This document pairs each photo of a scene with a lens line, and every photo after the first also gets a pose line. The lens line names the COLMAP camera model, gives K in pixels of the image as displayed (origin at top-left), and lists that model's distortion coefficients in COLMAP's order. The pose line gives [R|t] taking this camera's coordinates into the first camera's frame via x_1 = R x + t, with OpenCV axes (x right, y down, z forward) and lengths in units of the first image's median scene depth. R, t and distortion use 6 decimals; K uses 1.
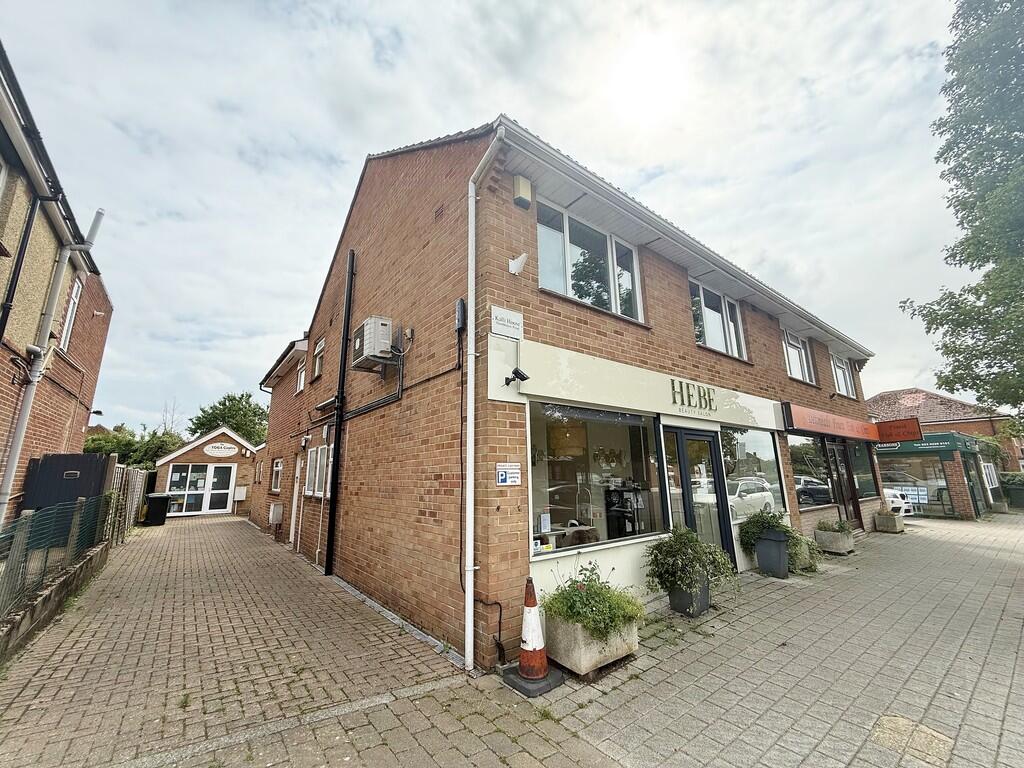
lens RADIAL K [[407.8, 0, 512.6], [0, 407.8, 384.3], [0, 0, 1]] dist [0.003689, 0.000605]
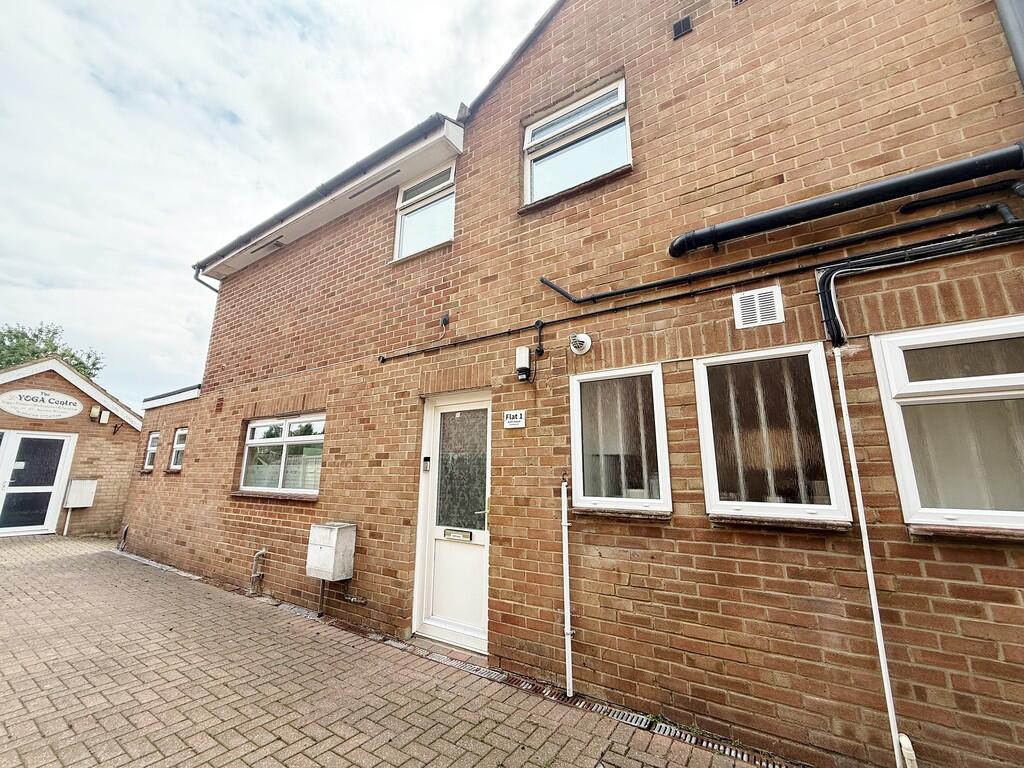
lens RADIAL K [[407.8, 0, 510.2], [0, 407.8, 384.5], [0, 0, 1]] dist [0.003689, 0.000605]
pose [[0.943795, 0.095394, 0.316466, -0.340970], [-0.094500, 0.995358, -0.018210, 0.092344], [-0.316734, -0.012720, 0.948429, 0.355274]]
